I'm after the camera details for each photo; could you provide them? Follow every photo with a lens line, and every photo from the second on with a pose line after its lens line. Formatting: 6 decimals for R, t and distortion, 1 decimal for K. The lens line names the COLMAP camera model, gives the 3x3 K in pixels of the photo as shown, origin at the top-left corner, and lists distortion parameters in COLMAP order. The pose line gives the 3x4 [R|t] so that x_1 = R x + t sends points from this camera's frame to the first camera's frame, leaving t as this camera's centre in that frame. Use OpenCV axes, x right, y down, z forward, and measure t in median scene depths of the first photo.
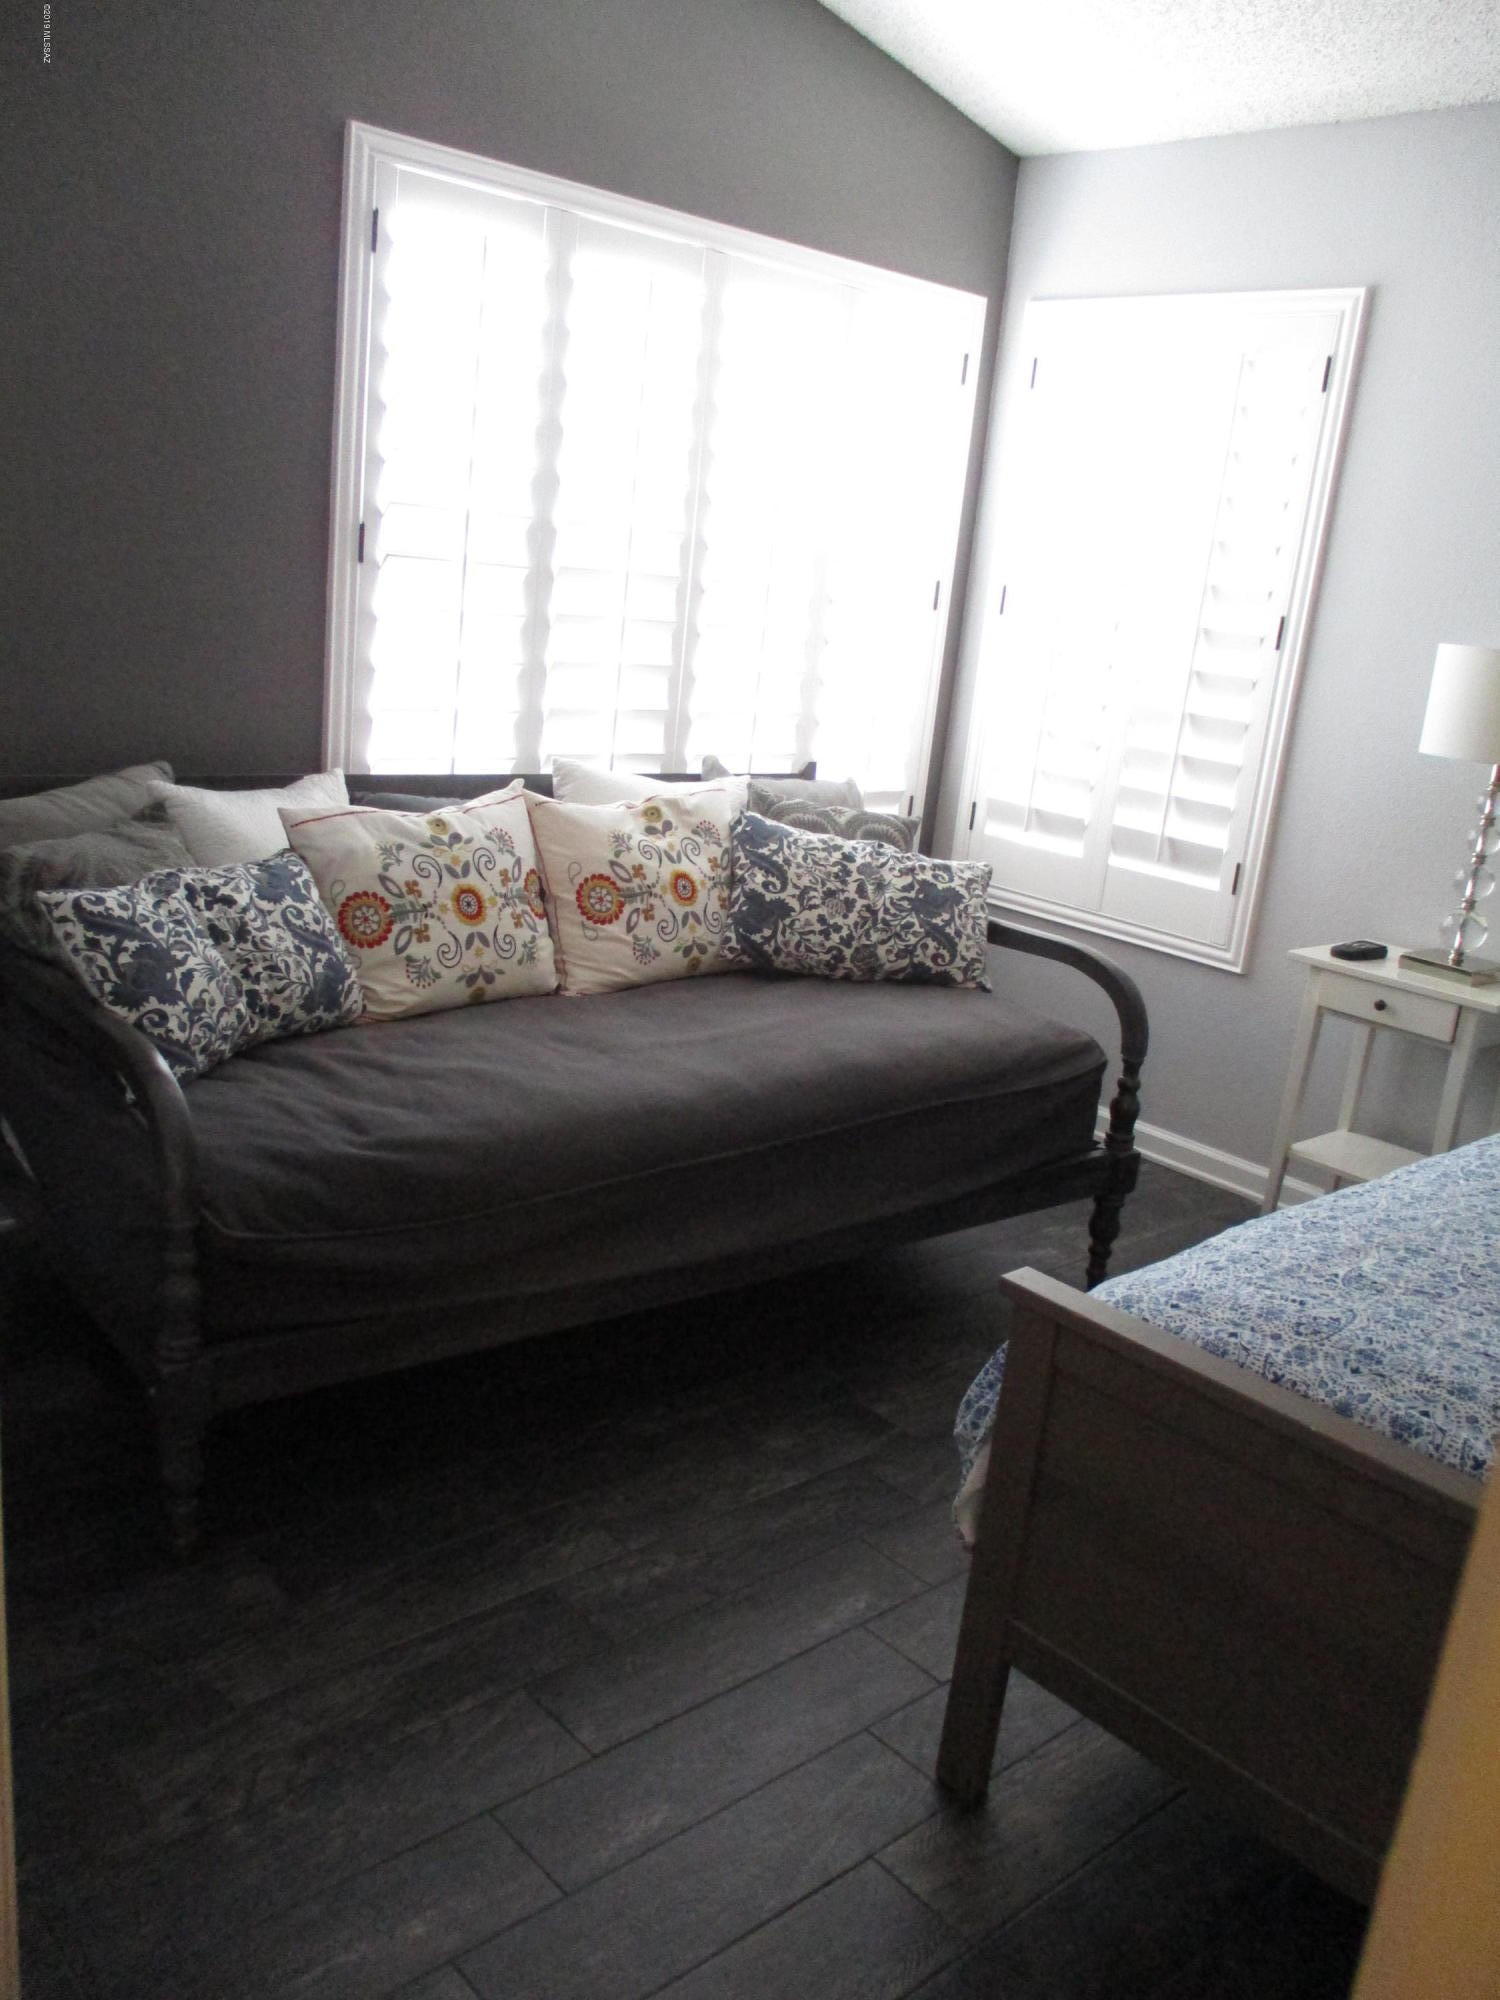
lens RADIAL K [[1673.6, 0, 740.9], [0, 1673.6, 1017.4], [0, 0, 1]] dist [-0.044877, 0.028105]
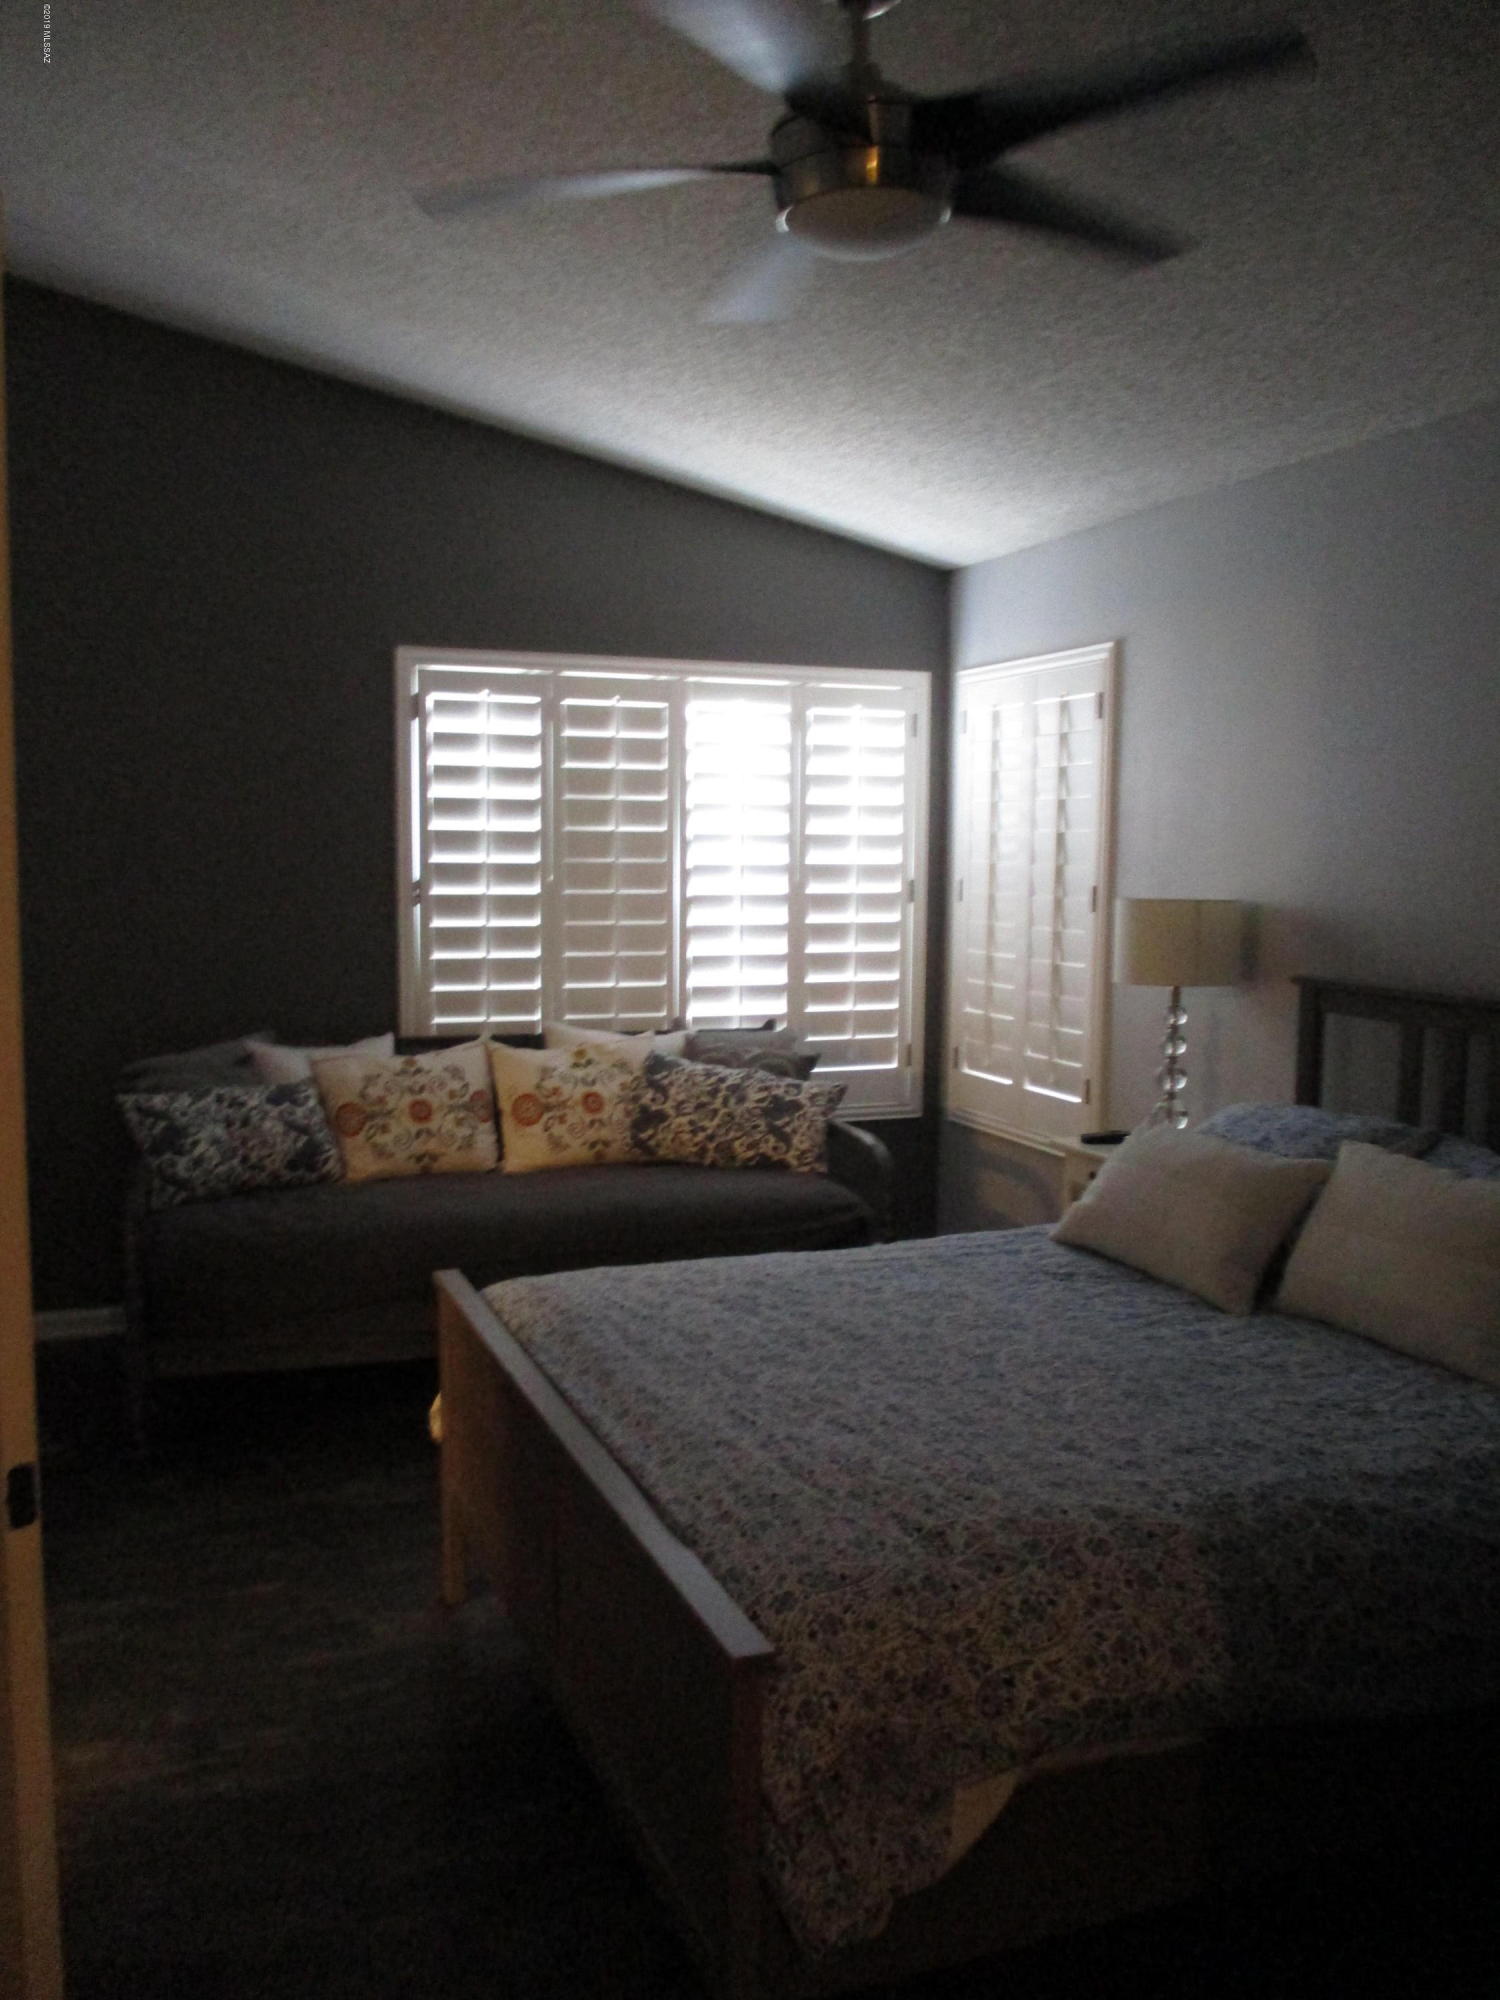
lens RADIAL K [[1673.6, 0, 740.9], [0, 1673.6, 1017.4], [0, 0, 1]] dist [-0.044877, 0.028105]
pose [[0.926182, -0.054842, -0.373069, 0.650365], [-0.016332, 0.982605, -0.184989, 0.121165], [0.376724, 0.177427, 0.909175, -0.308595]]
